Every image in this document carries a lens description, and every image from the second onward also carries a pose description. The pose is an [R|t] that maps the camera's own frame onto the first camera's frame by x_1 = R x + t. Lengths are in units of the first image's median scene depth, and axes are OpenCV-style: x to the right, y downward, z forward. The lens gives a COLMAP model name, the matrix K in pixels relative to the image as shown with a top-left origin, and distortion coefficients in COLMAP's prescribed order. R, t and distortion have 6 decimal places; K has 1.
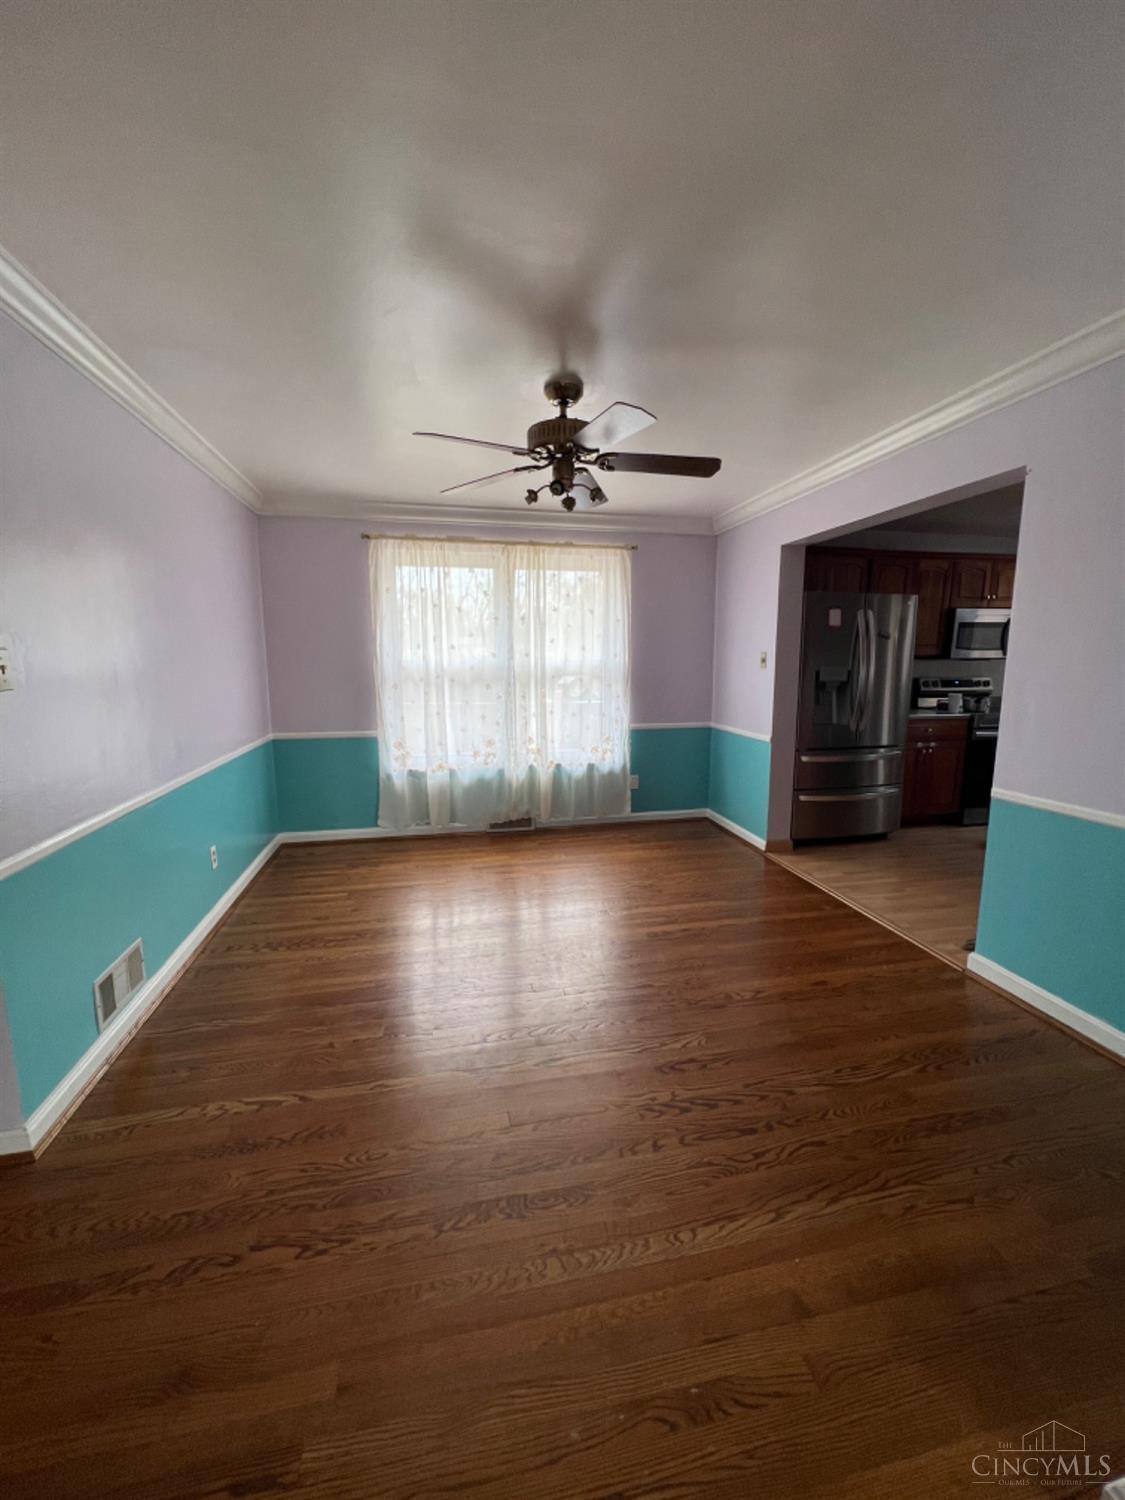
lens RADIAL K [[594.7, 0, 565.5], [0, 594.7, 748.3], [0, 0, 1]] dist [-0.000595, -0.000086]
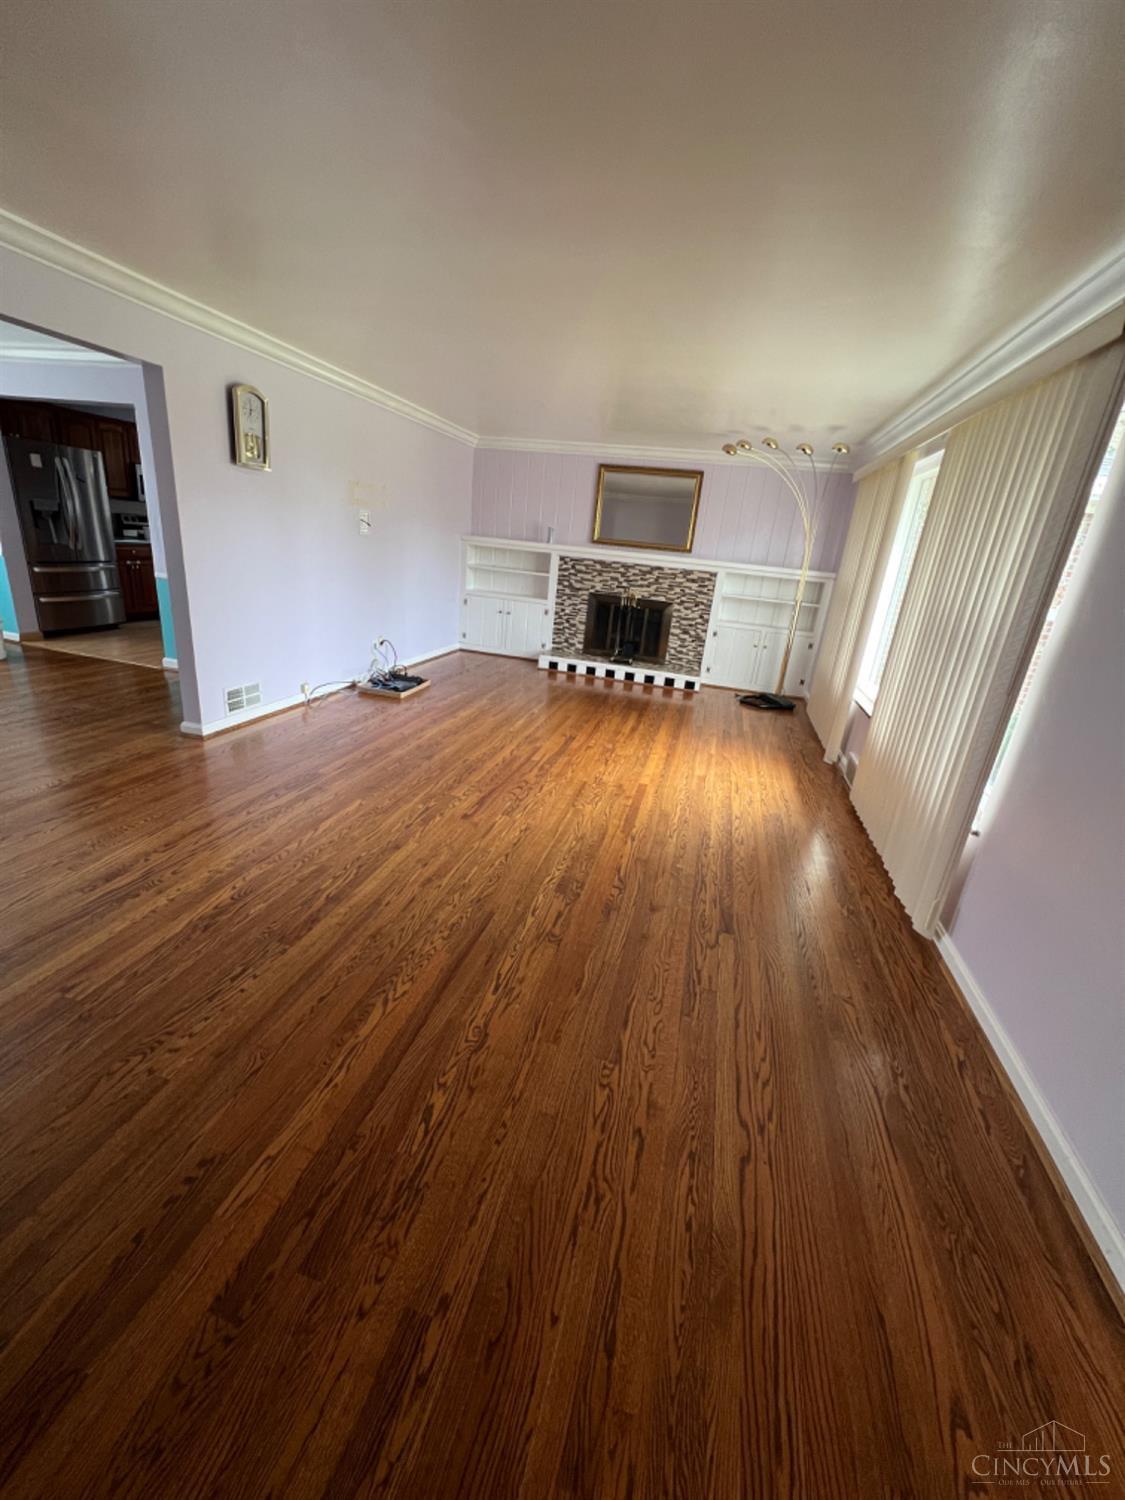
lens RADIAL K [[594.7, 0, 563.9], [0, 594.7, 745.4], [0, 0, 1]] dist [-0.000595, -0.000086]
pose [[0.453501, -0.249417, 0.855645, -0.307646], [0.040577, 0.964827, 0.259737, 0.099831], [-0.890332, -0.083072, 0.447670, -0.698826]]
